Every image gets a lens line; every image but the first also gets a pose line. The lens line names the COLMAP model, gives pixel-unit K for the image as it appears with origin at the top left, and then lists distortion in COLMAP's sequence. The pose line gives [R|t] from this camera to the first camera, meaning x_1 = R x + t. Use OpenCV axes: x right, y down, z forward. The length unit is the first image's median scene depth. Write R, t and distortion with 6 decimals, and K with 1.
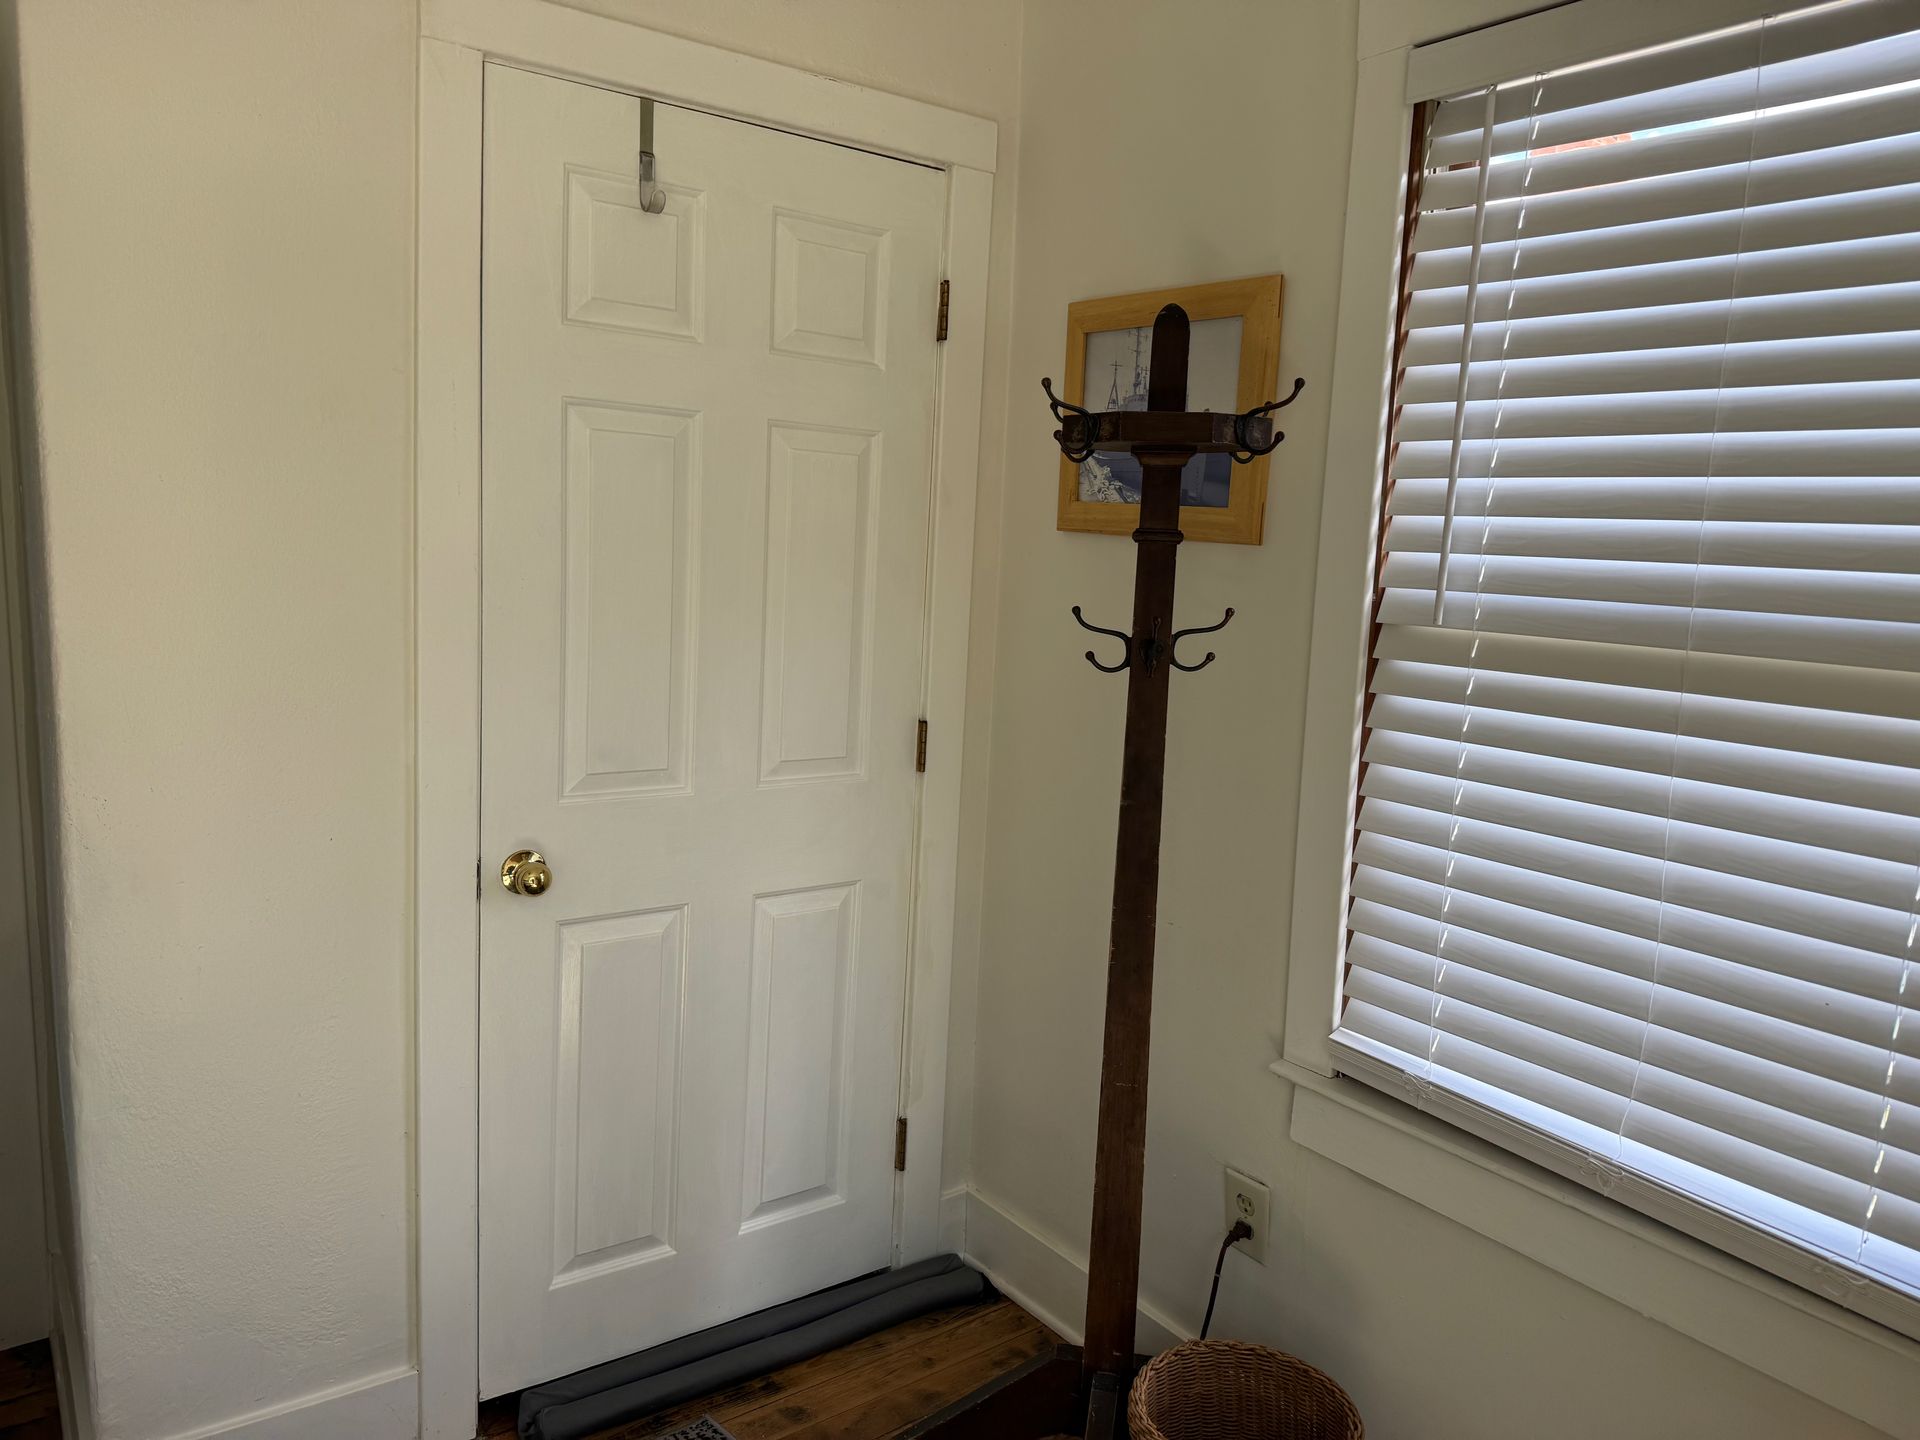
lens RADIAL K [[1345.3, 0, 956.9], [0, 1345.3, 709.5], [0, 0, 1]] dist [0.015958, -0.027031]
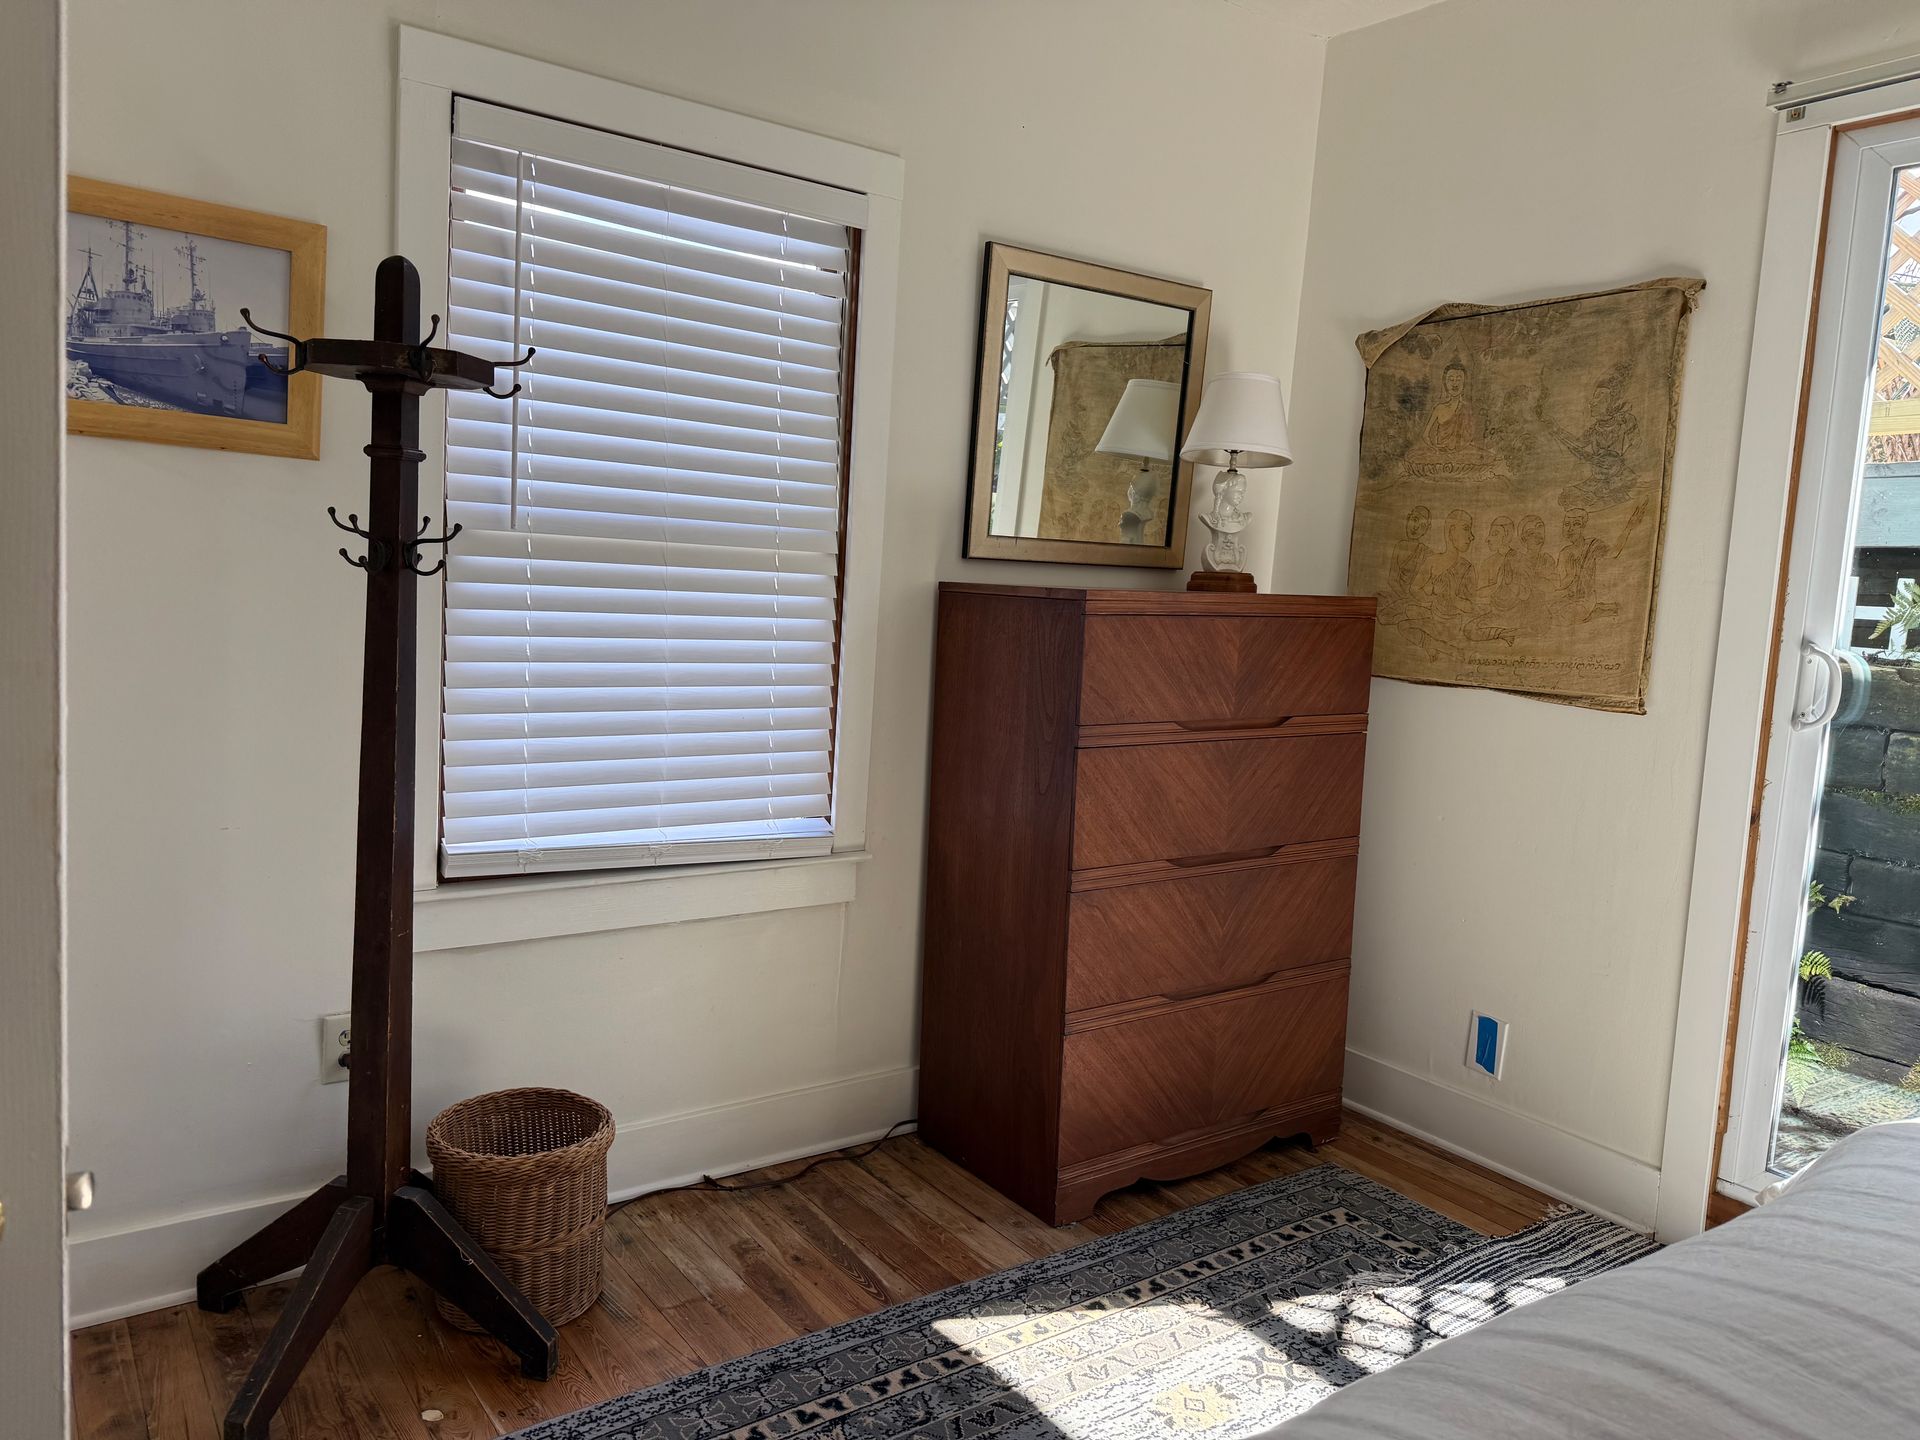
lens RADIAL K [[1345.3, 0, 953.9], [0, 1345.3, 716.1], [0, 0, 1]] dist [0.015958, -0.027031]
pose [[0.004445, -0.140109, 0.990126, -1.028673], [0.076385, 0.987291, 0.139365, -0.029789], [-0.997069, 0.075011, 0.015091, 0.510250]]
